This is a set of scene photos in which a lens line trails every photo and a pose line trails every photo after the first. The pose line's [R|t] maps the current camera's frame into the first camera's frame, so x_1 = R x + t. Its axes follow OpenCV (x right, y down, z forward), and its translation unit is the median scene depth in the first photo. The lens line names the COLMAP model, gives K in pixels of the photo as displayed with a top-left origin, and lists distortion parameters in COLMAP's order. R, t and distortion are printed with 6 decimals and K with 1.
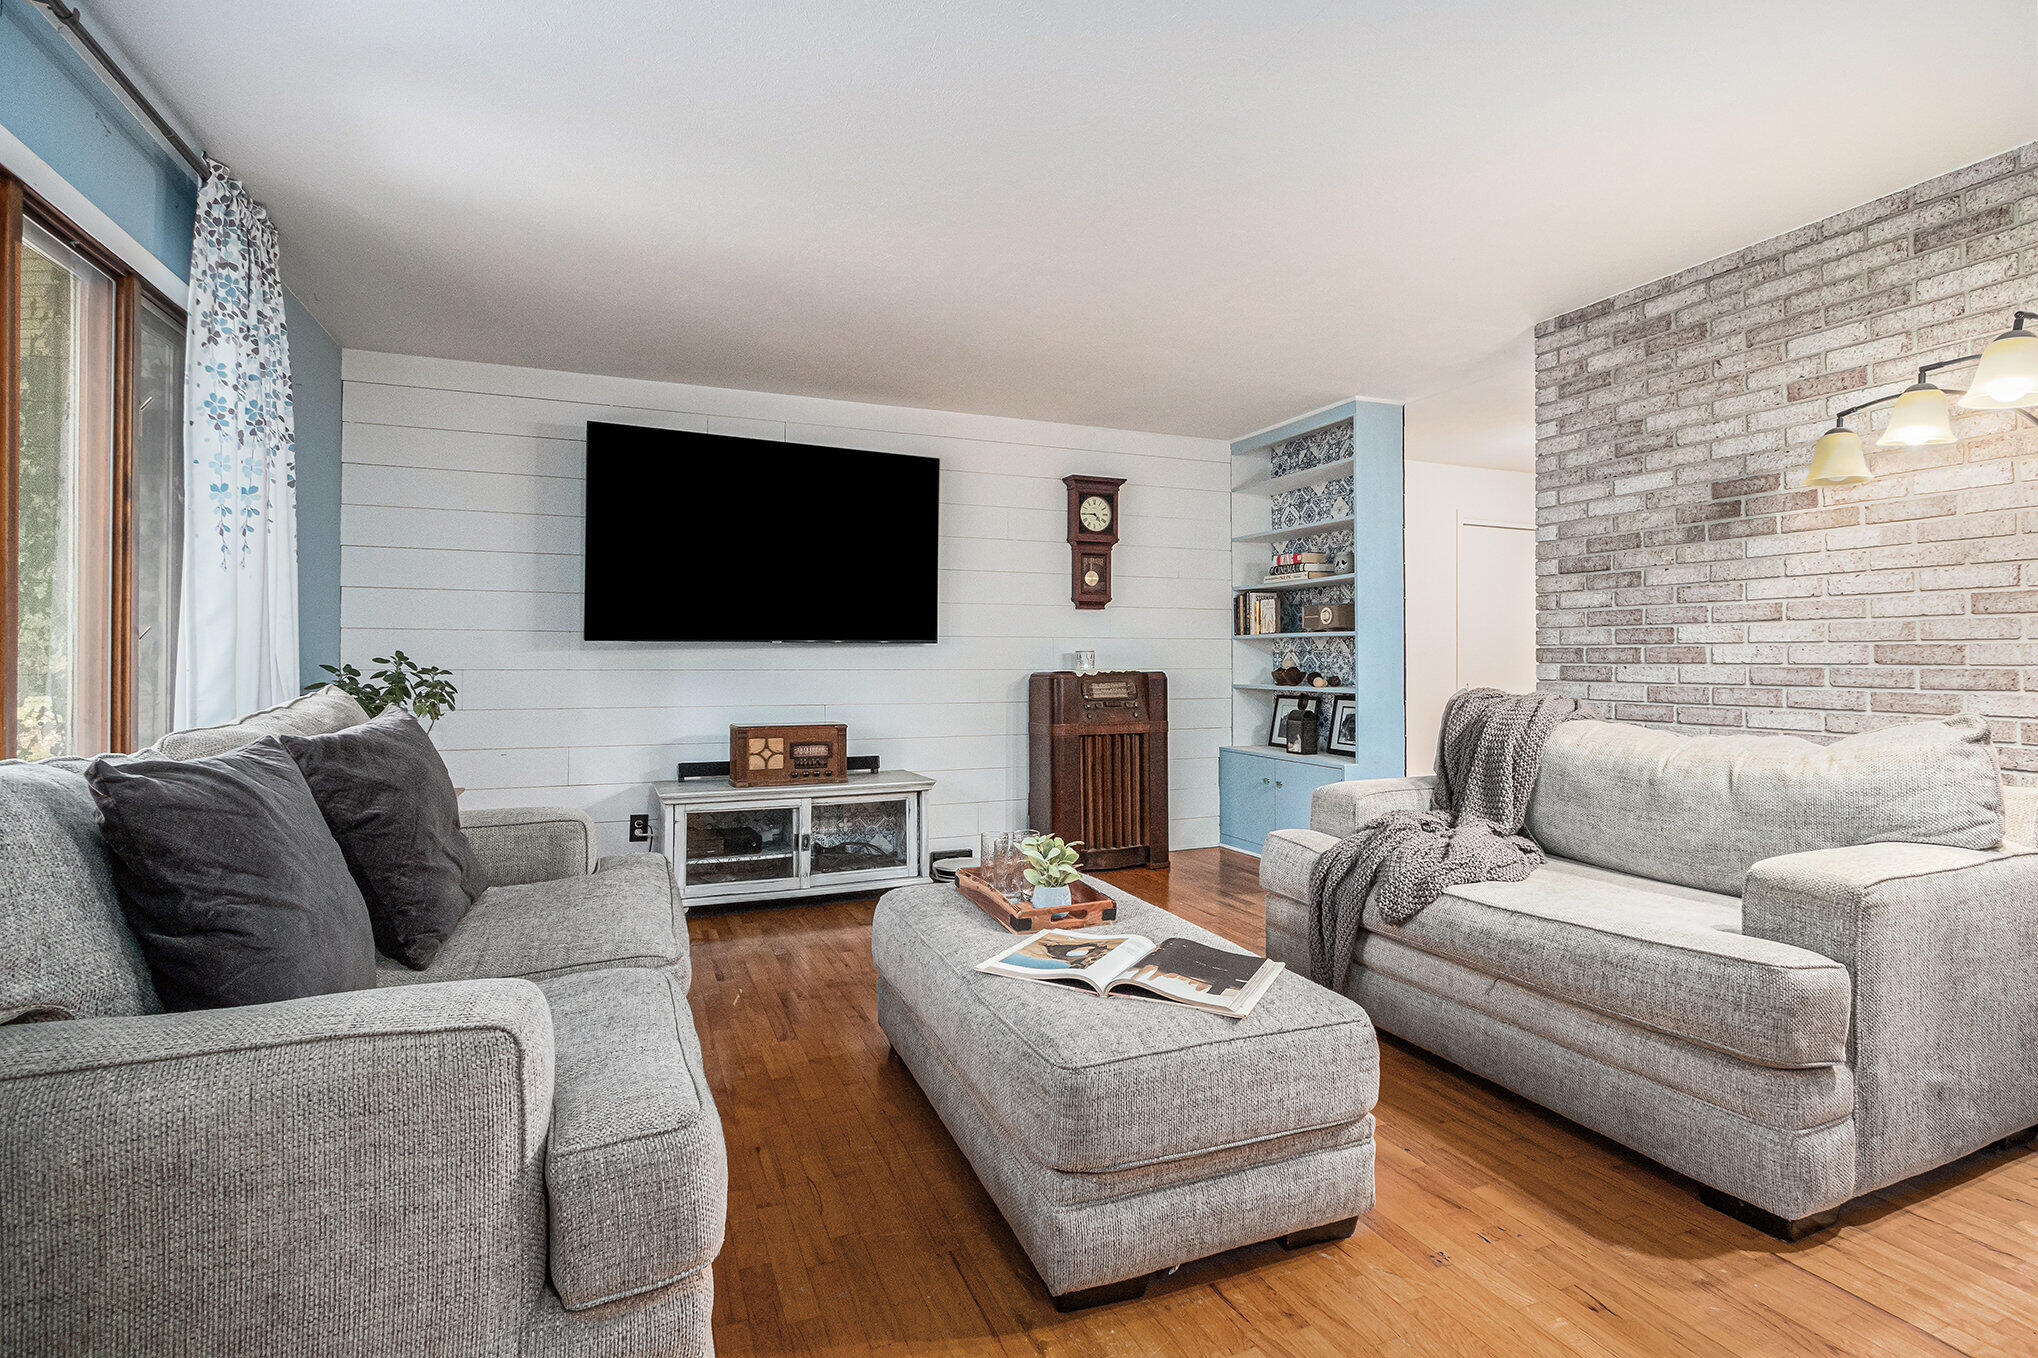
lens RADIAL K [[954.6, 0, 1012.5], [0, 954.6, 662.8], [0, 0, 1]] dist [-0.013266, 0.000768]
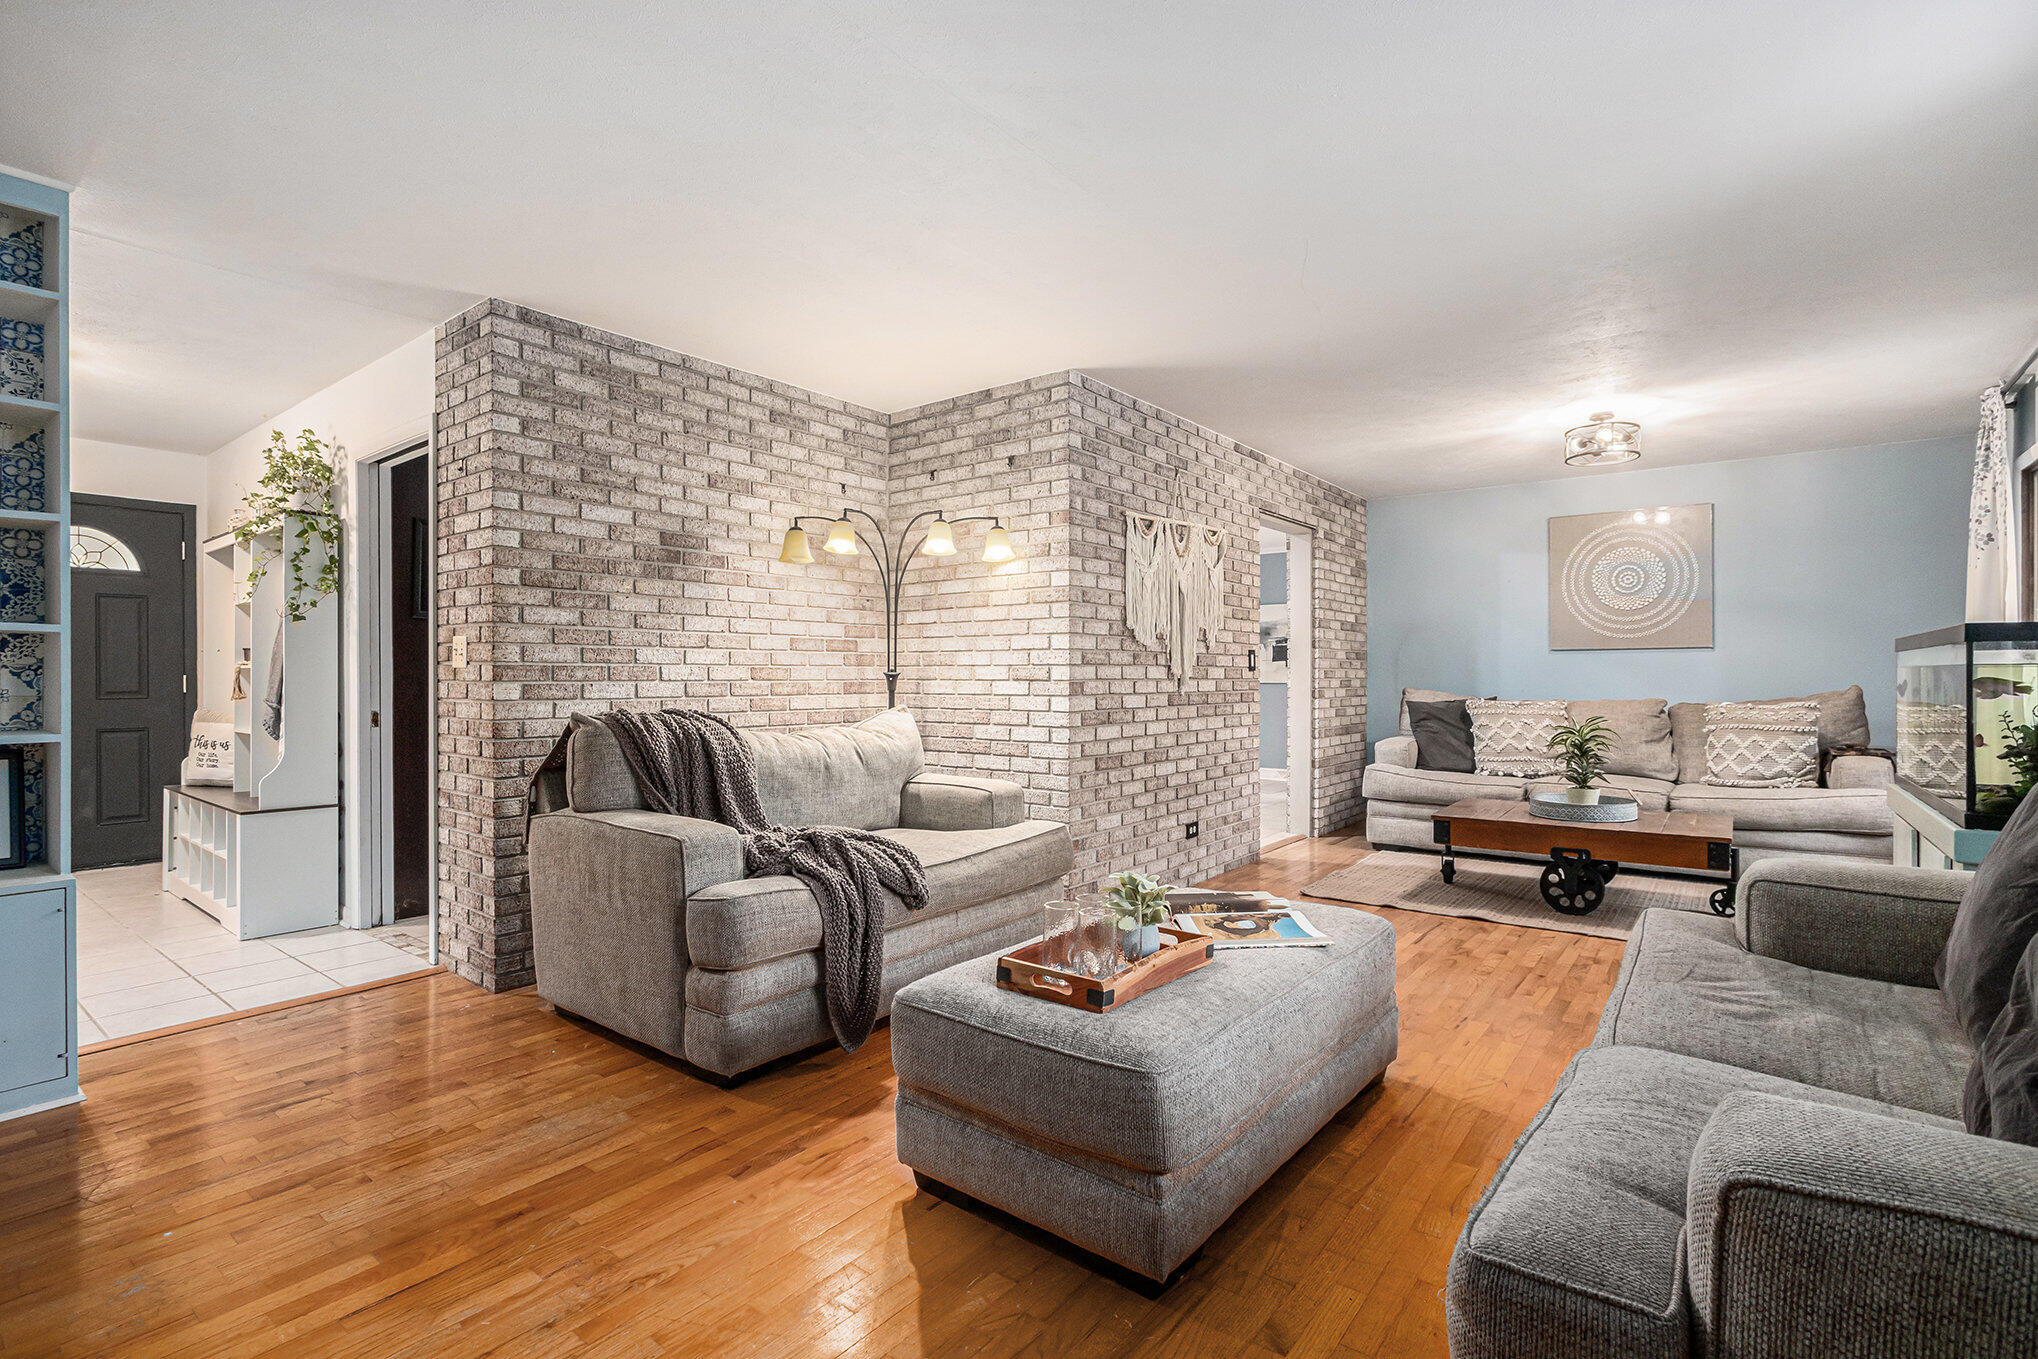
lens RADIAL K [[954.6, 0, 1019.4], [0, 954.6, 673.8], [0, 0, 1]] dist [-0.013266, 0.000768]
pose [[-0.495939, 0.000448, 0.868357, -0.519662], [0.003391, 0.999993, 0.001420, -0.007883], [-0.868351, 0.003649, -0.495937, 1.152242]]
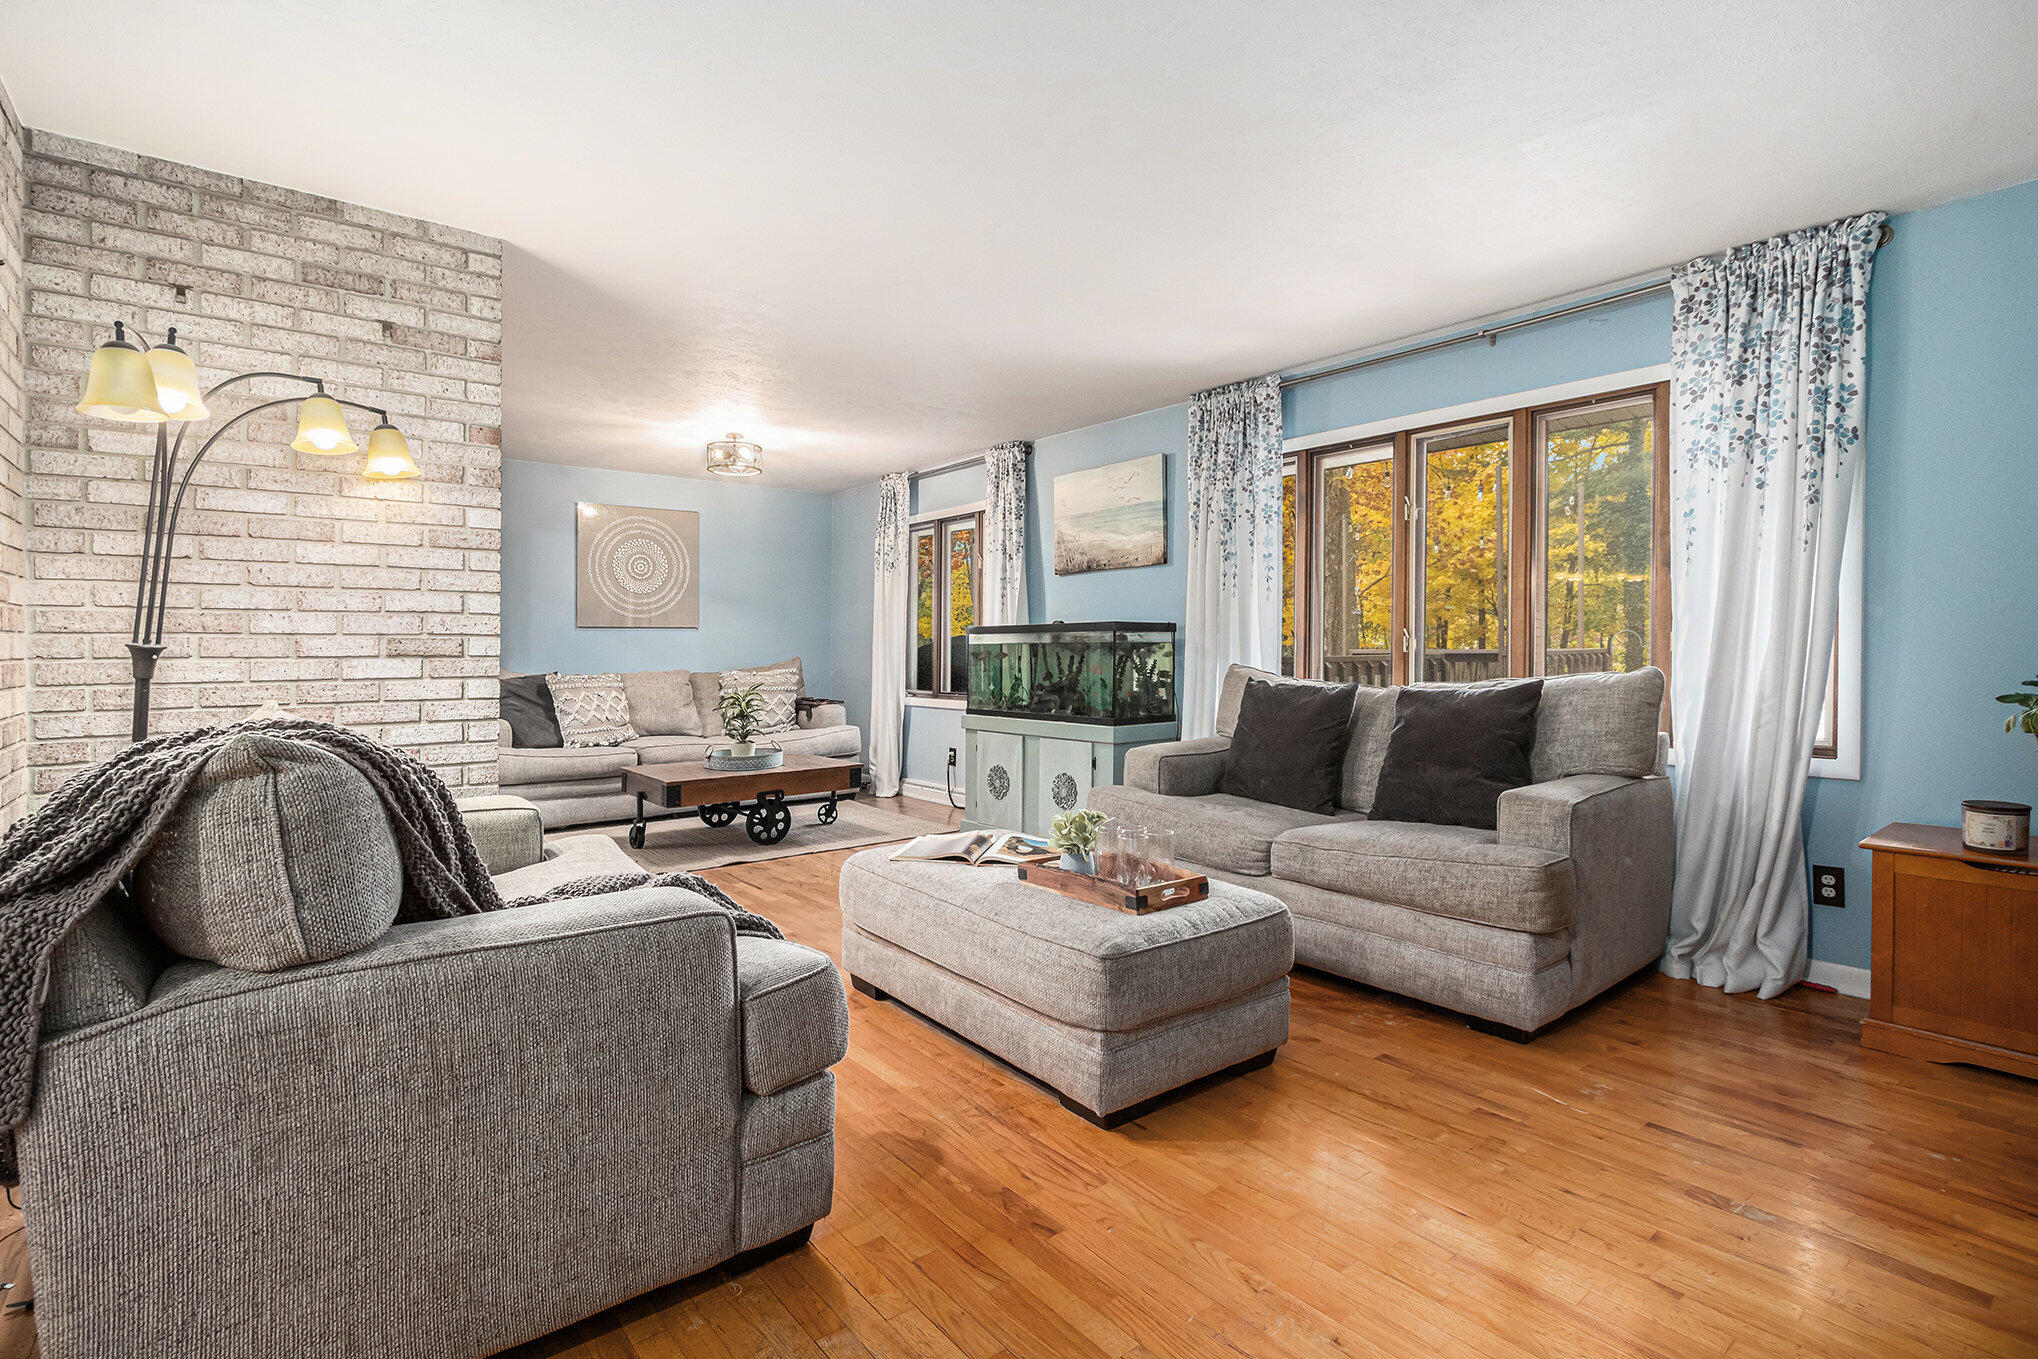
lens RADIAL K [[954.6, 0, 1024.5], [0, 954.6, 678.1], [0, 0, 1]] dist [-0.013266, 0.000768]
pose [[-0.960858, 0.010290, -0.276849, 0.305298], [0.001155, 0.999450, 0.033140, -0.006189], [0.277038, 0.031523, -0.960342, 1.518036]]
